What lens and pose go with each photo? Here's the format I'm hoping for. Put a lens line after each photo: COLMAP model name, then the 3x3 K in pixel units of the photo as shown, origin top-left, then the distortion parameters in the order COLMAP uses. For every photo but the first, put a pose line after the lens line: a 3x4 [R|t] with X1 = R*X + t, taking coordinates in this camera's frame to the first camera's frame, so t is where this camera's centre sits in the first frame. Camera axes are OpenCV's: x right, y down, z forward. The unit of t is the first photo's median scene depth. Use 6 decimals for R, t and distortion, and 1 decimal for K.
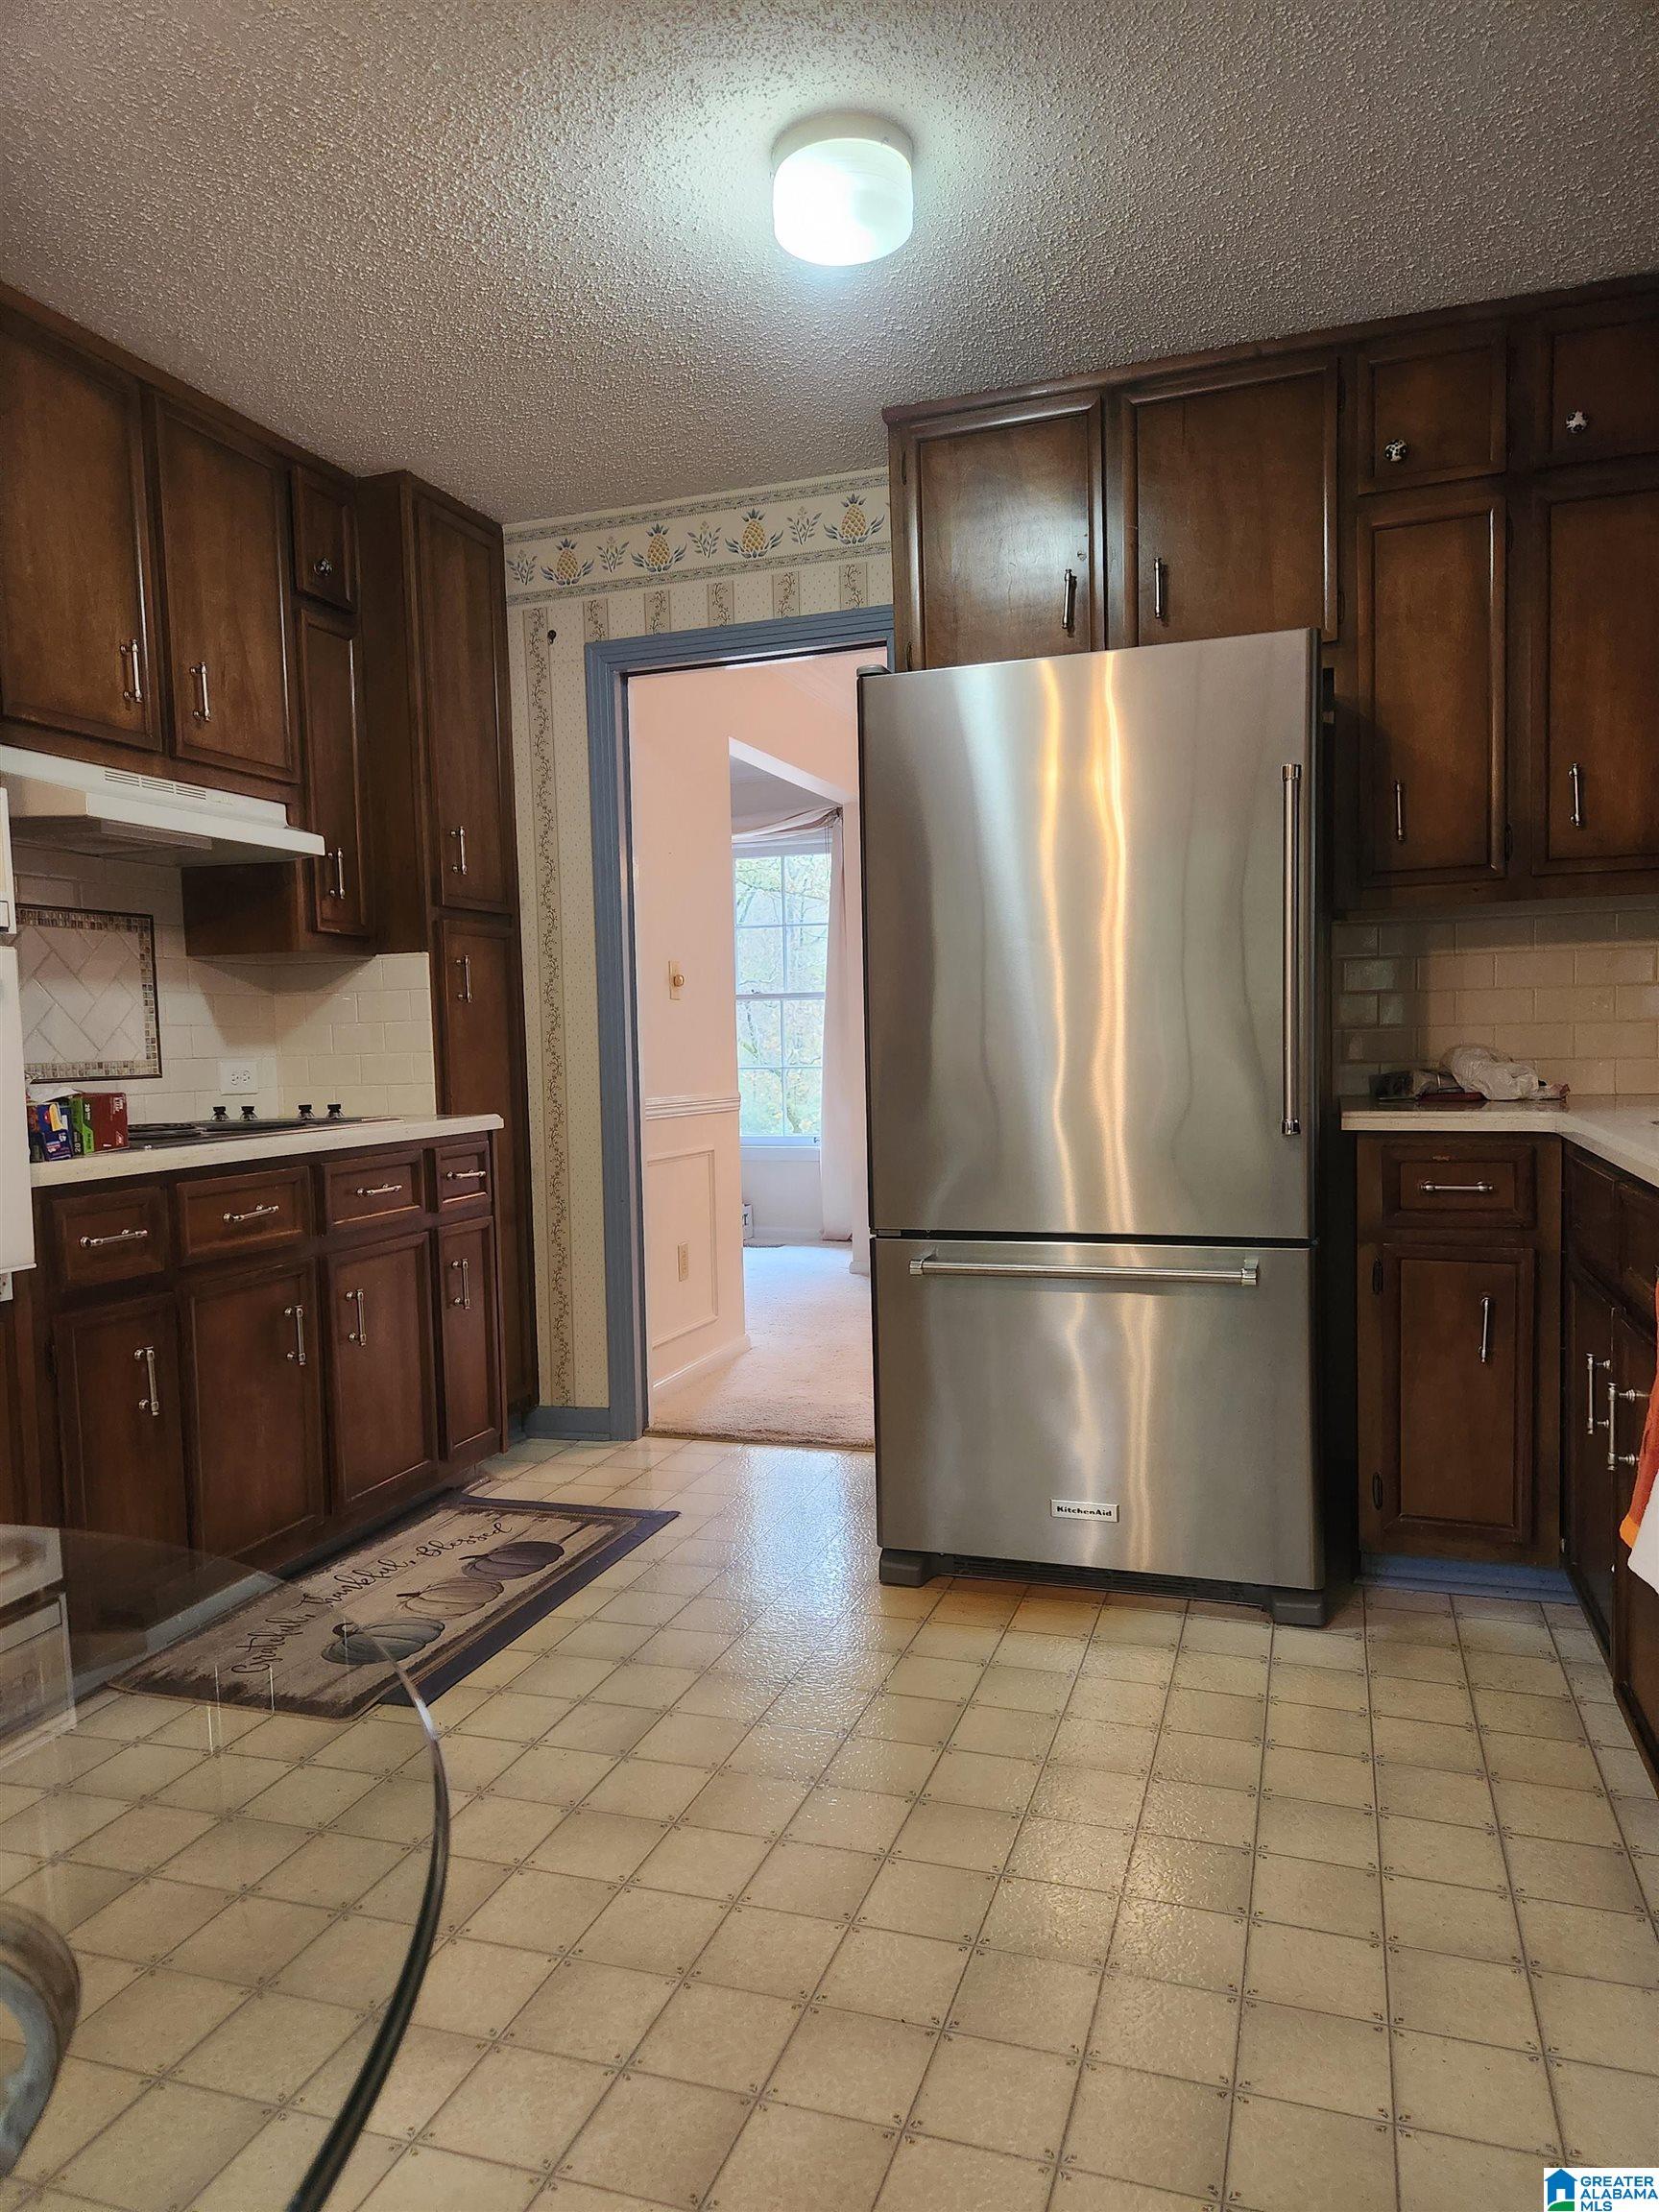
lens RADIAL K [[1481.9, 0, 836.4], [0, 1481.9, 1142.5], [0, 0, 1]] dist [0.071859, -0.065036]
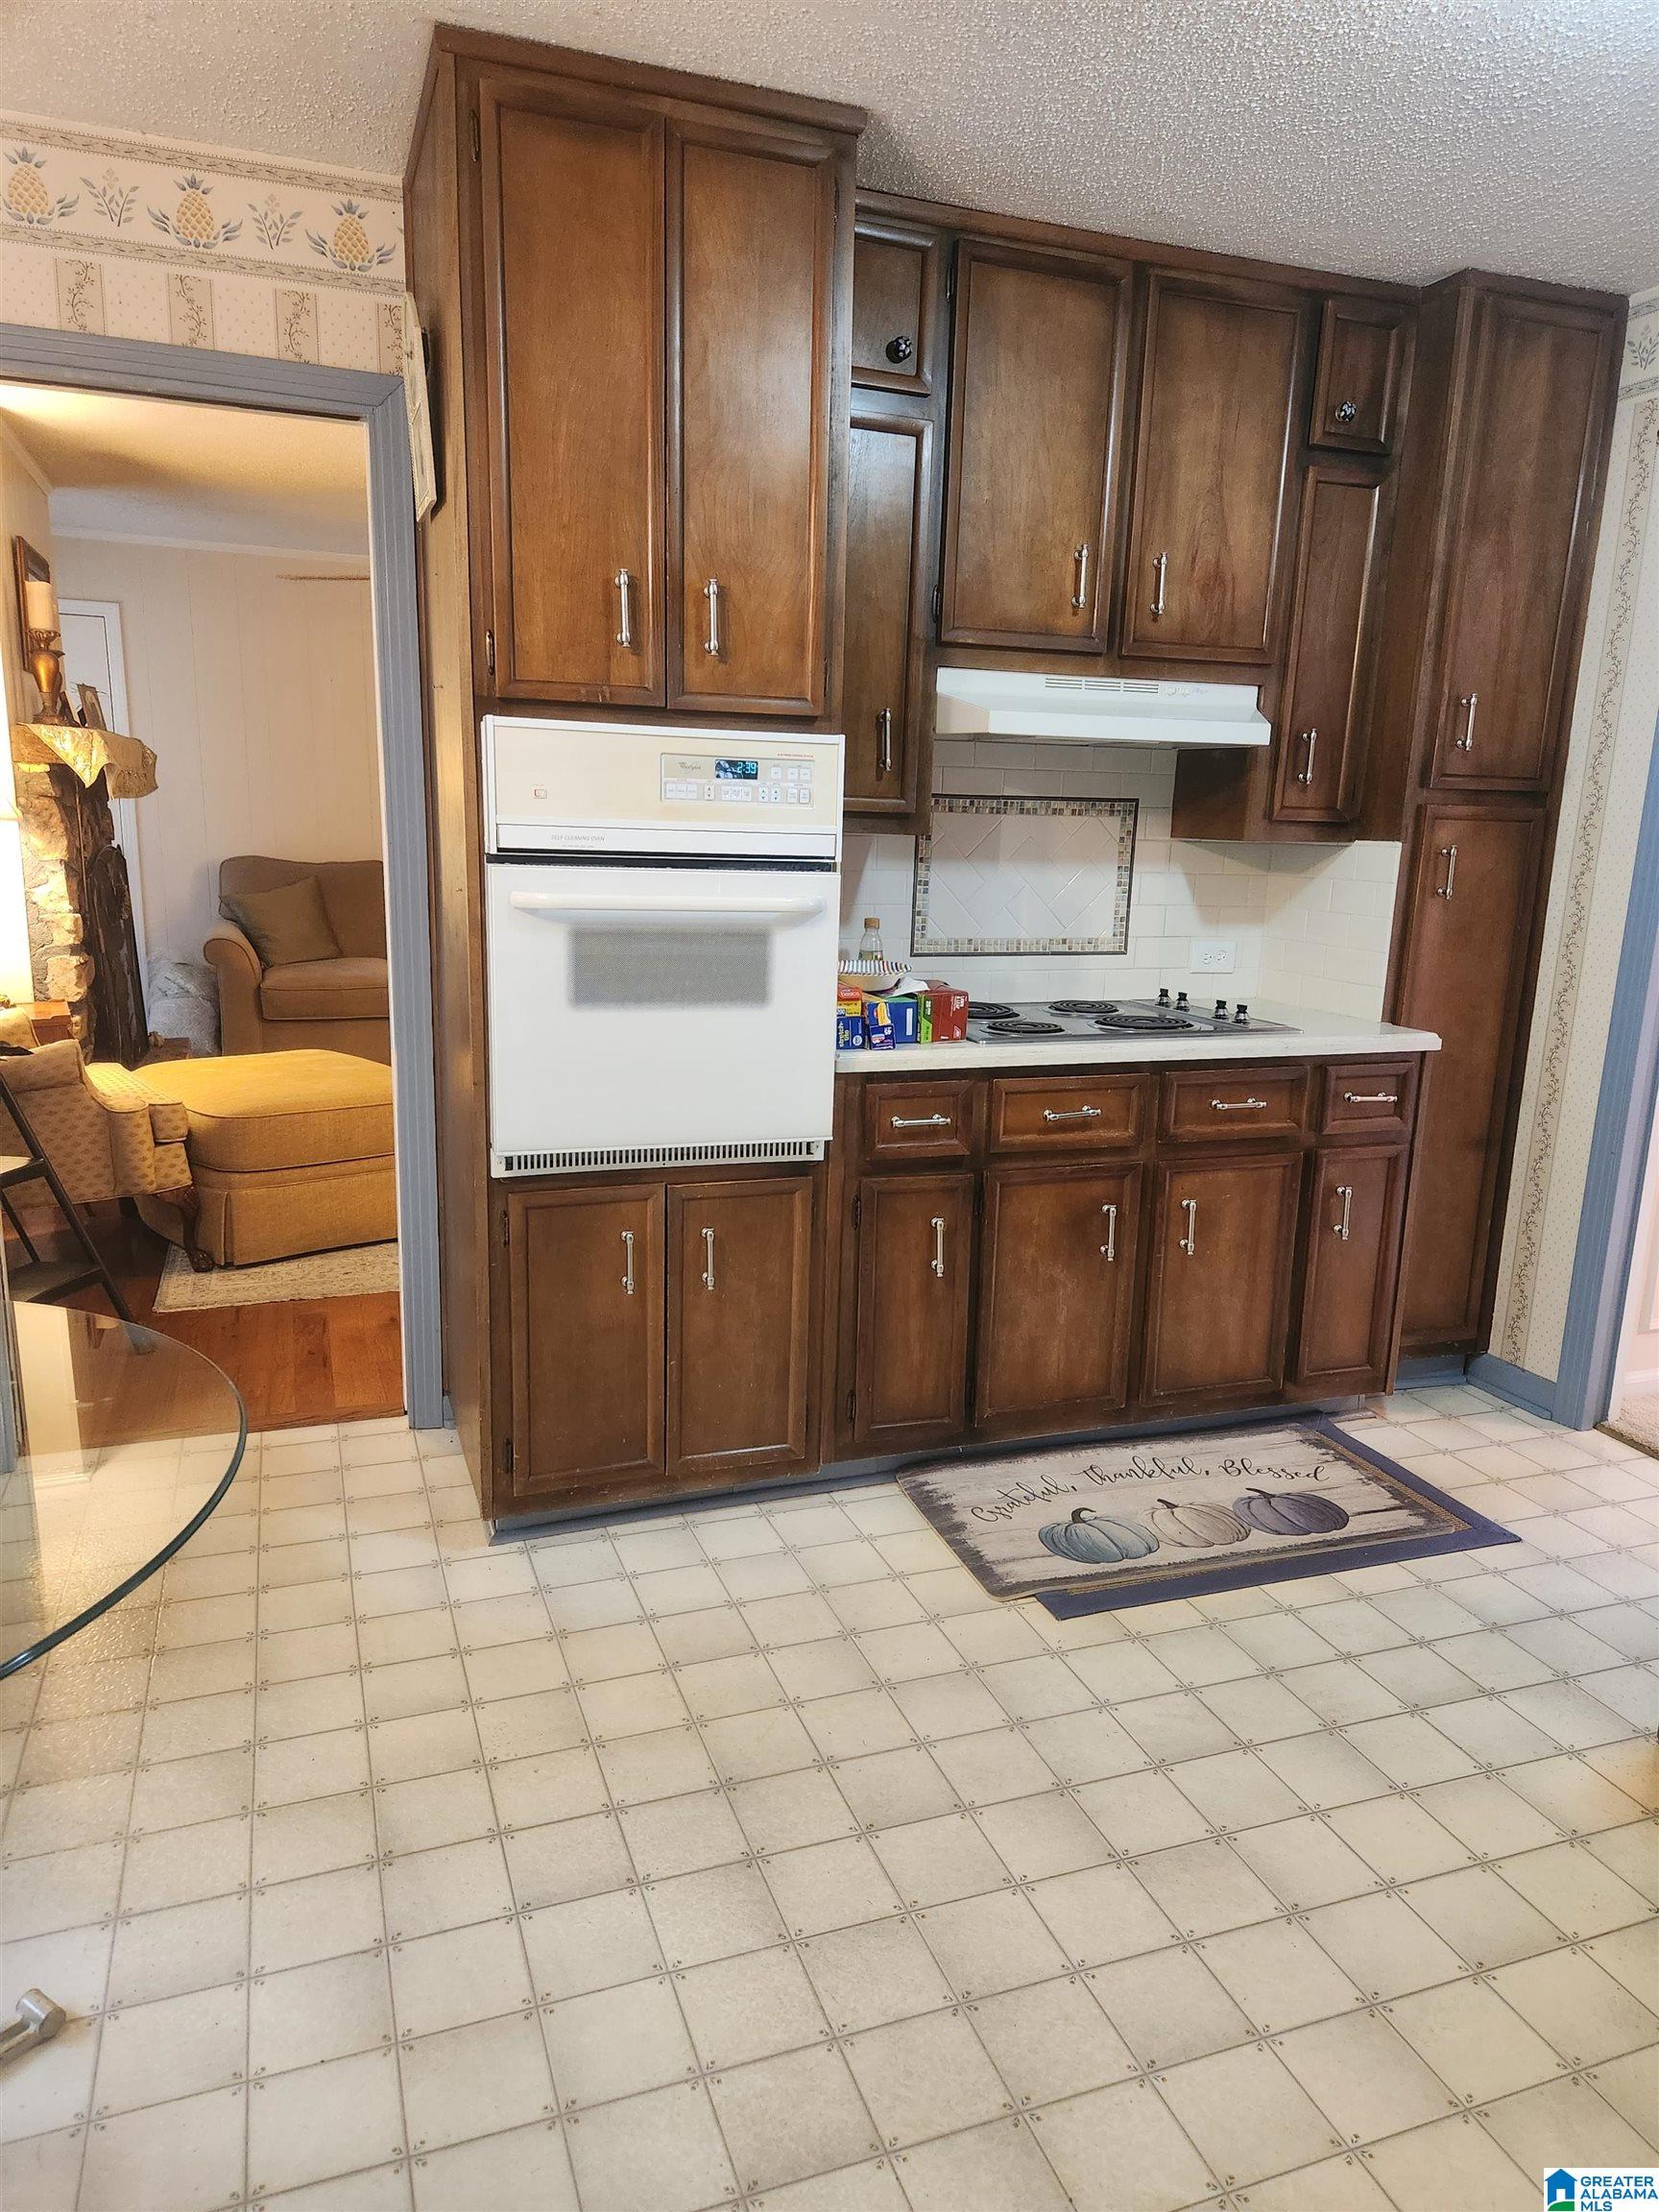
lens RADIAL K [[1487.6, 0, 842.1], [0, 1487.6, 1134.4], [0, 0, 1]] dist [0.089798, -0.087295]
pose [[0.630211, 0.208002, -0.748043, 0.263298], [-0.099698, 0.977151, 0.187715, -0.104986], [0.769996, -0.043721, 0.636549, 0.174200]]
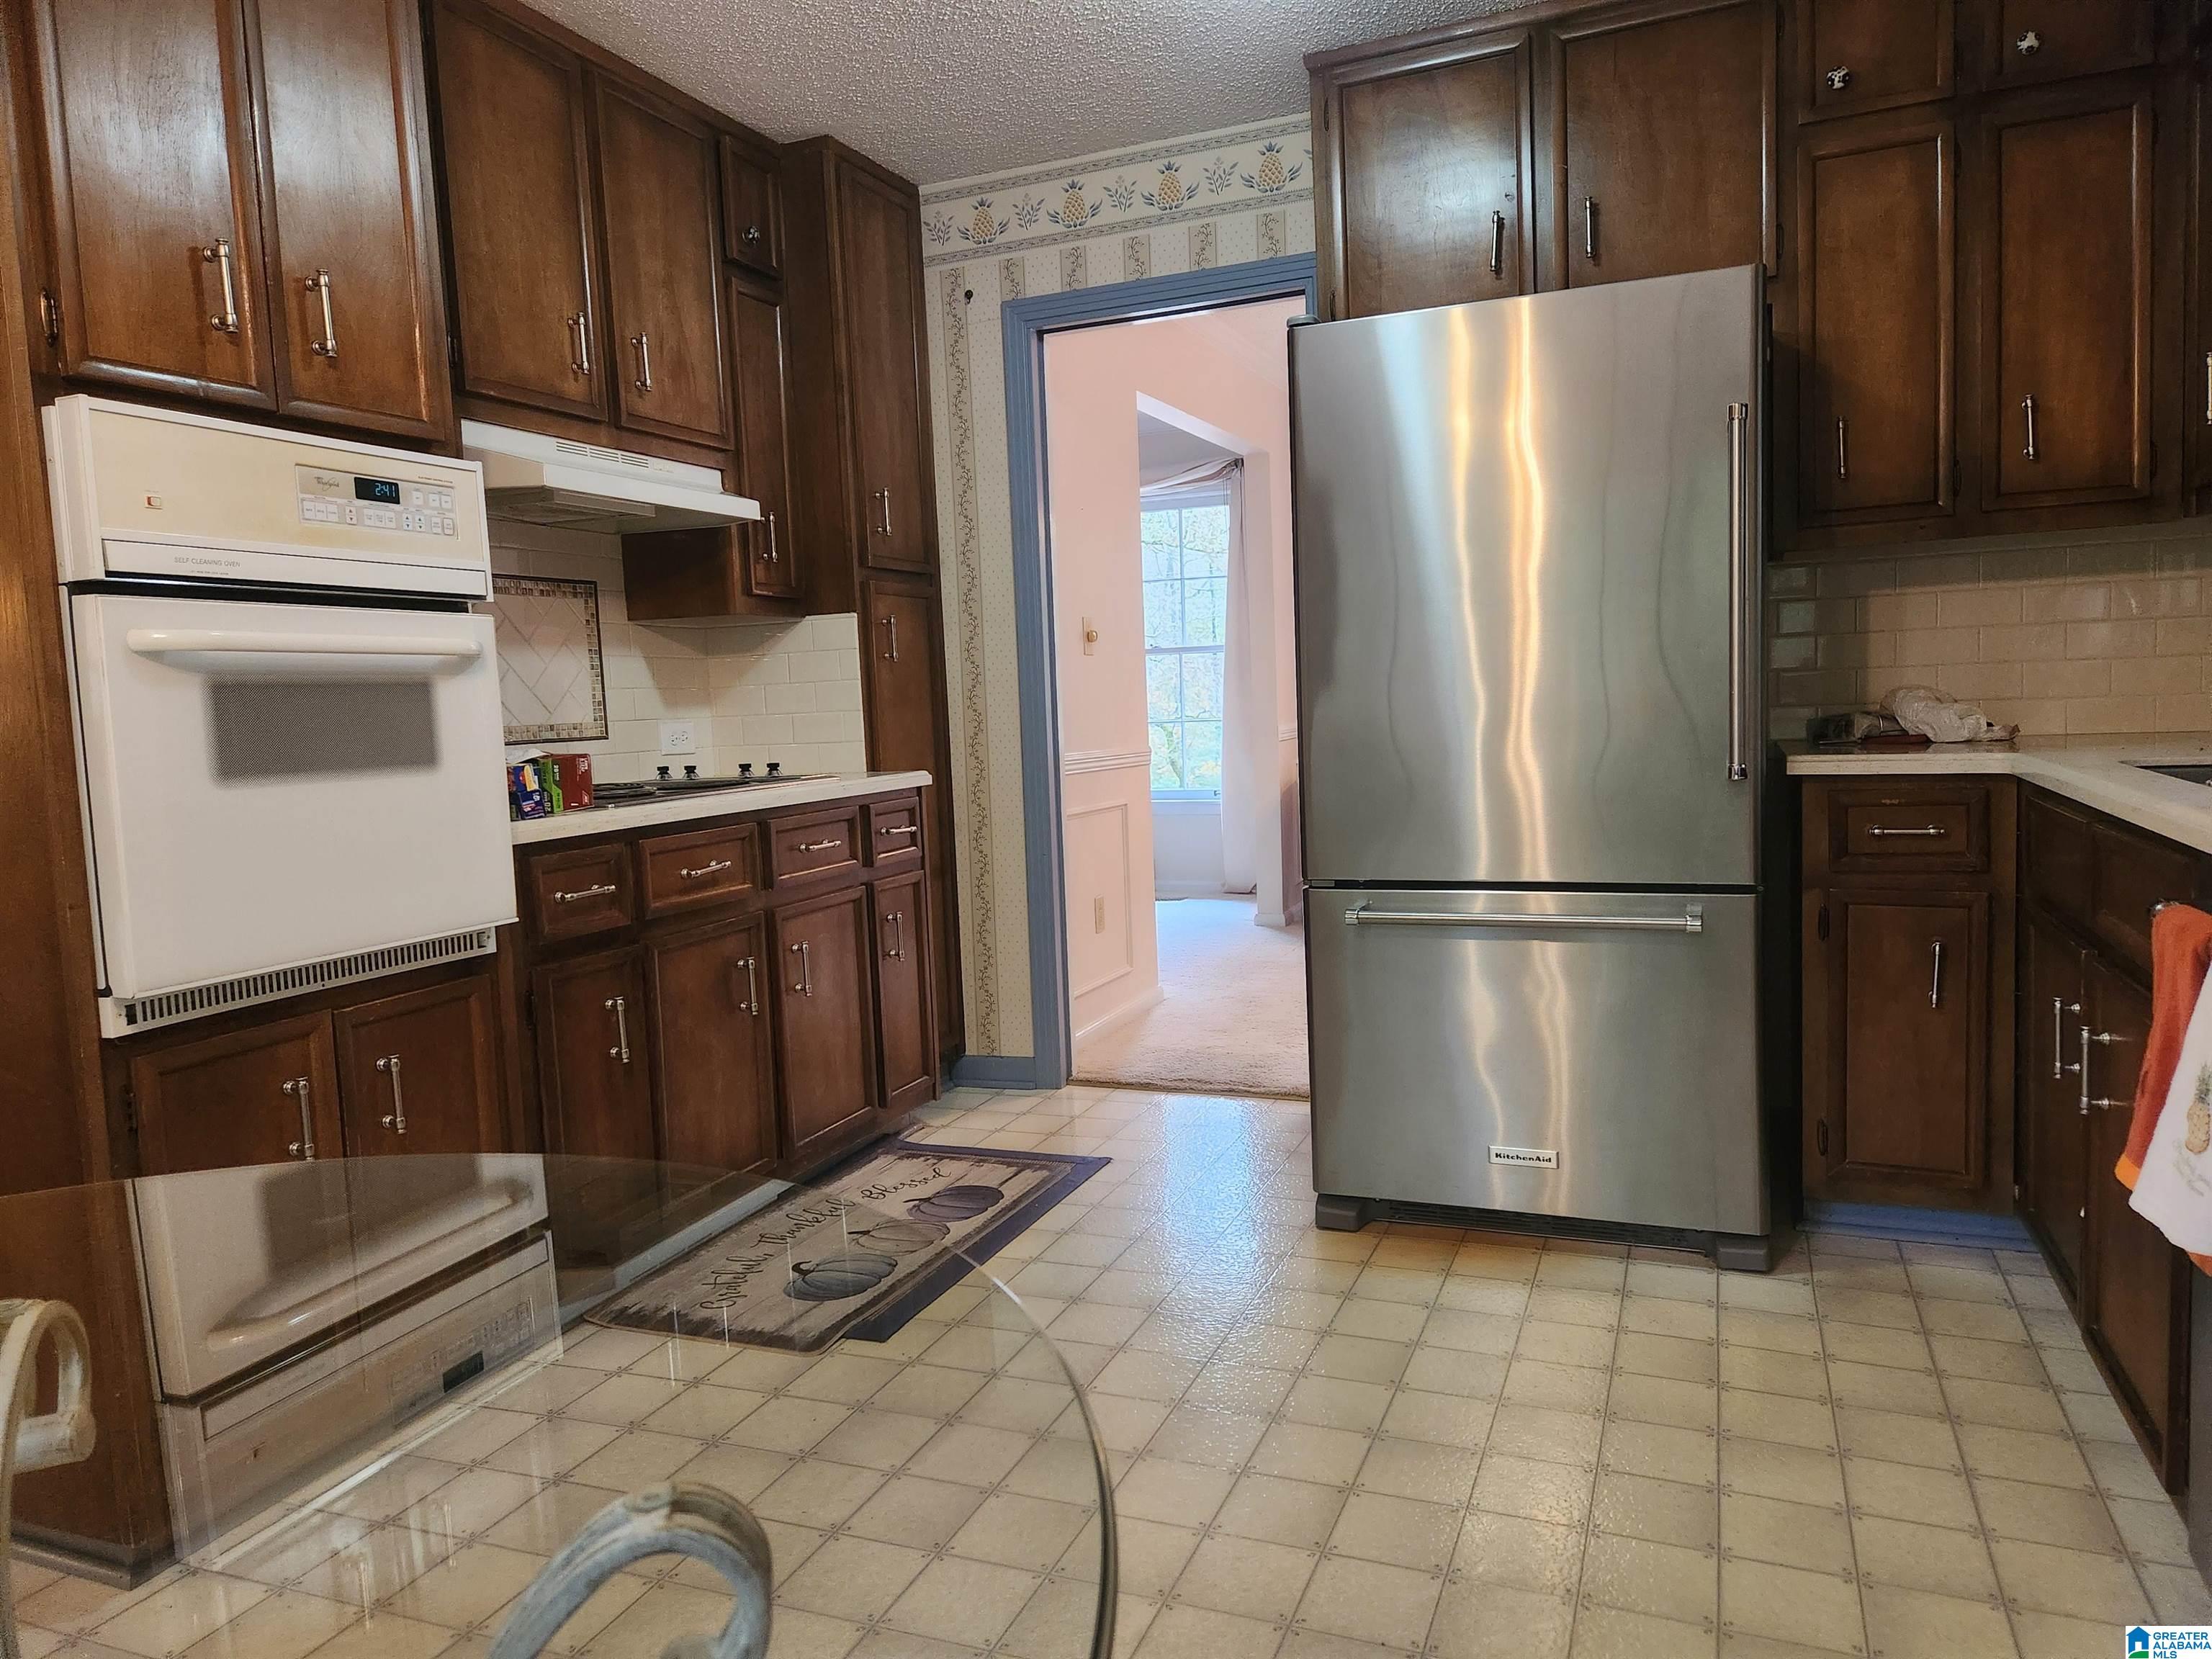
lens RADIAL K [[1481.9, 0, 1138.0], [0, 1481.9, 831.0], [0, 0, 1]] dist [0.071859, -0.065036]
pose [[0.998496, -0.010808, -0.053740, -0.031914], [0.012050, 0.999666, 0.022845, 0.001031], [0.053475, -0.023458, 0.998294, -0.011870]]
